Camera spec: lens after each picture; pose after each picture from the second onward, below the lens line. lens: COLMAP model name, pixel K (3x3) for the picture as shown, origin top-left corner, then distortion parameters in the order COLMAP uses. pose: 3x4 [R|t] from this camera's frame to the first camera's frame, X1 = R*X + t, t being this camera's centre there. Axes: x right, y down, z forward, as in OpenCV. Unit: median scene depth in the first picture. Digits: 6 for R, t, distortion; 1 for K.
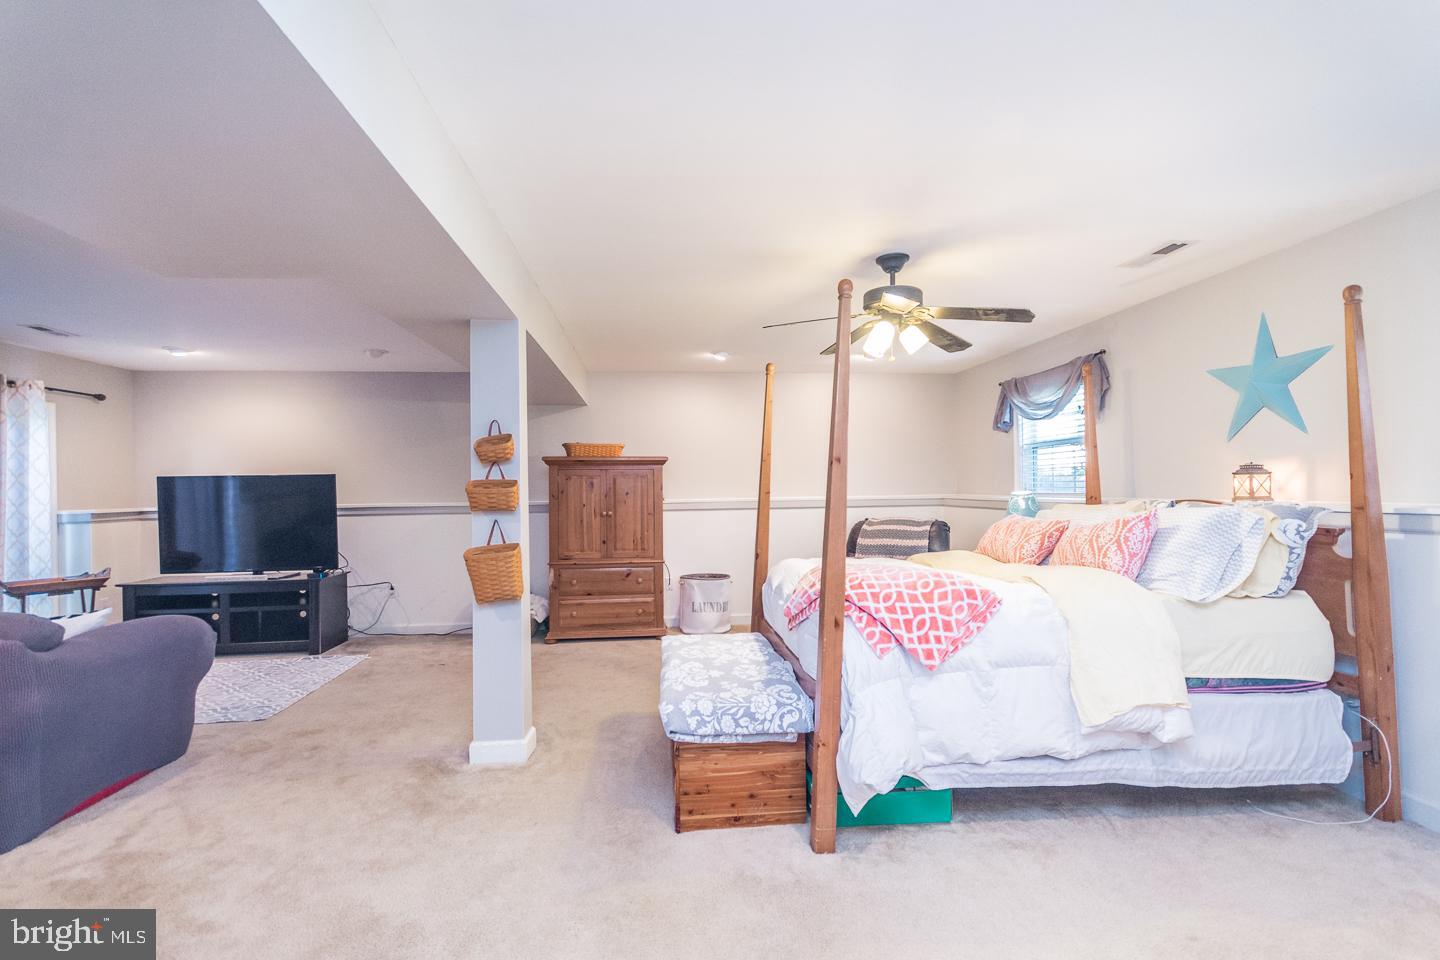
lens RADIAL K [[640.1, 0, 712.0], [0, 640.1, 485.5], [0, 0, 1]] dist [0.005102, -0.000168]
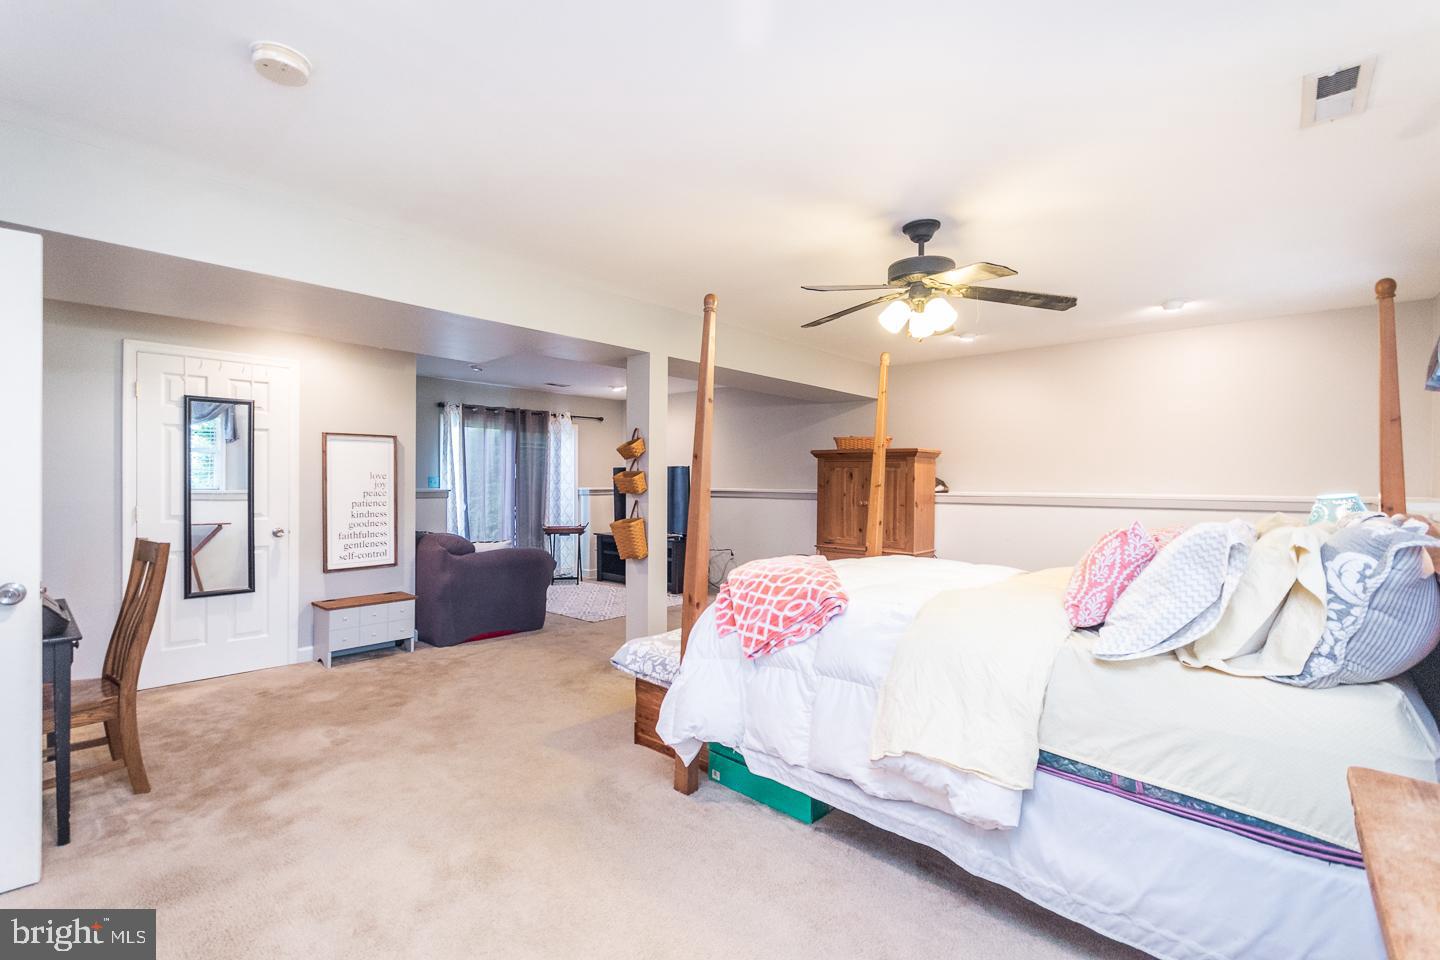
lens RADIAL K [[640.1, 0, 712.0], [0, 640.1, 485.5], [0, 0, 1]] dist [0.005102, -0.000168]
pose [[0.672839, 0.022317, -0.739453, 0.793876], [-0.009308, 0.999721, 0.021703, -0.010335], [0.739731, -0.007720, 0.672859, 0.190383]]
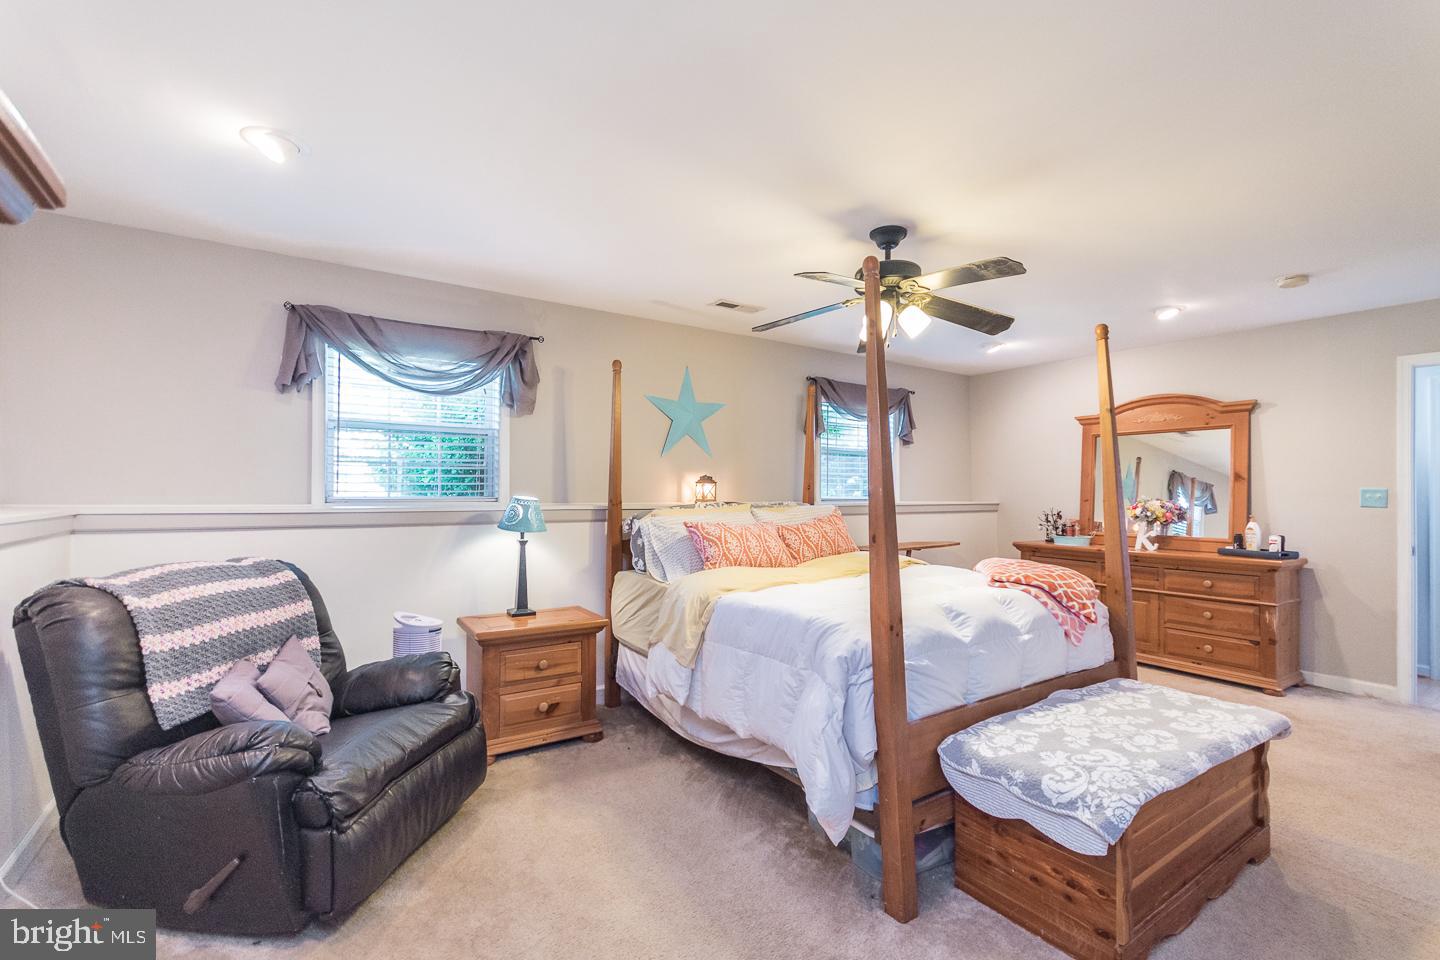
lens RADIAL K [[640.1, 0, 712.0], [0, 640.1, 485.5], [0, 0, 1]] dist [0.005102, -0.000168]
pose [[-0.477571, 0.018704, 0.878394, -0.396773], [-0.002456, 0.999741, -0.022624, 0.019863], [-0.878590, -0.012962, -0.477401, 1.721633]]
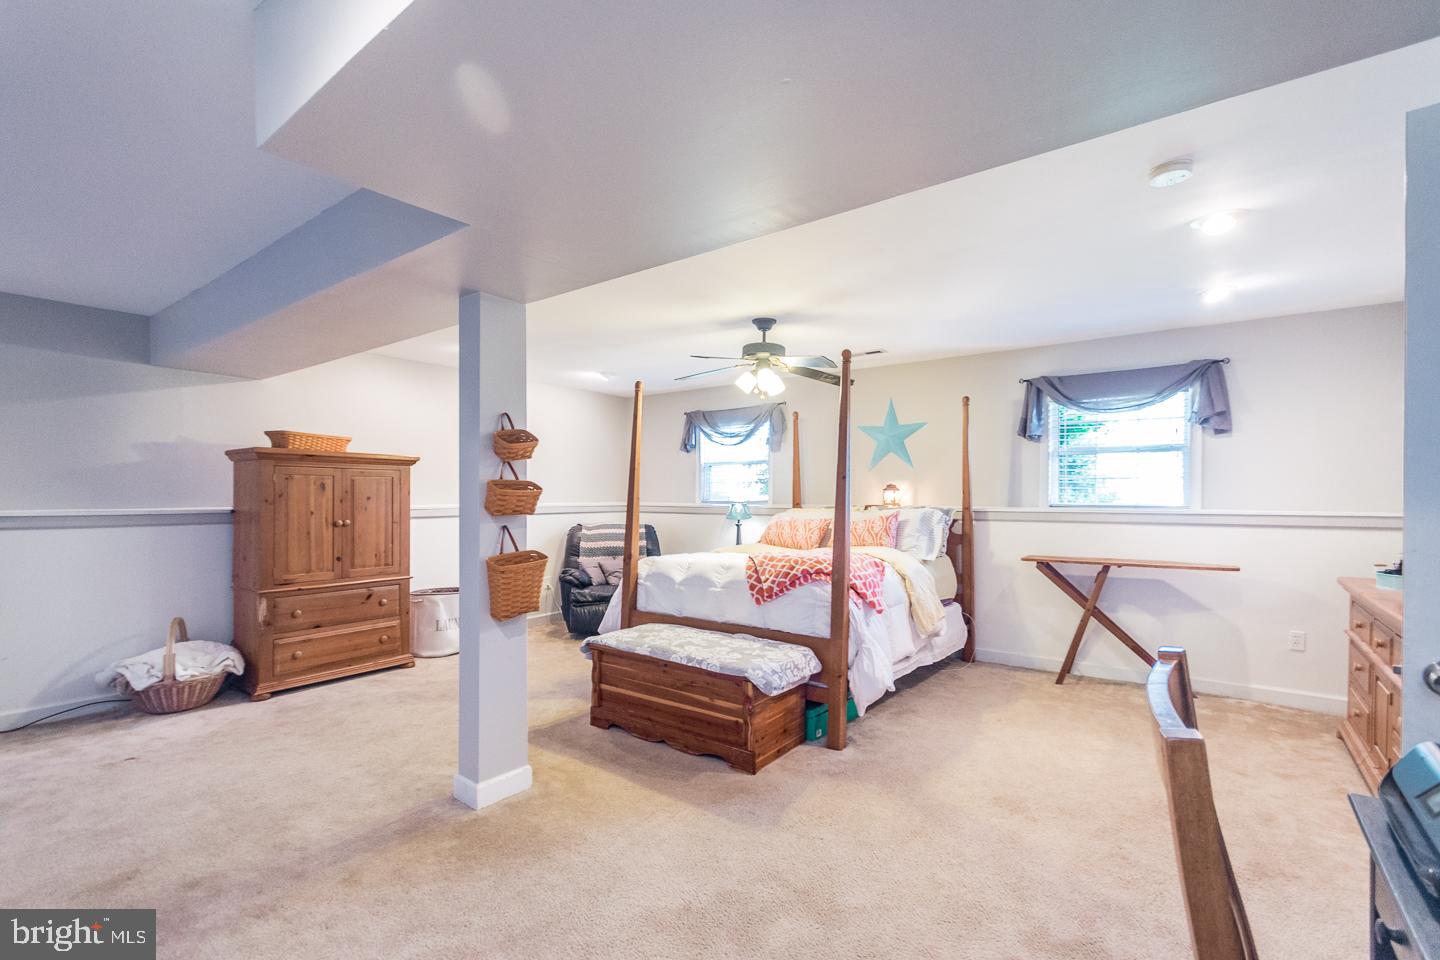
lens RADIAL K [[655.2, 0, 729.3], [0, 655.2, 490.1], [0, 0, 1]] dist [0.000052, 0.000029]
pose [[0.662839, 0.019857, 0.748498, -0.814497], [-0.014323, 0.999802, -0.013839, 0.013164], [-0.748625, -0.001548, 0.662992, 0.163733]]
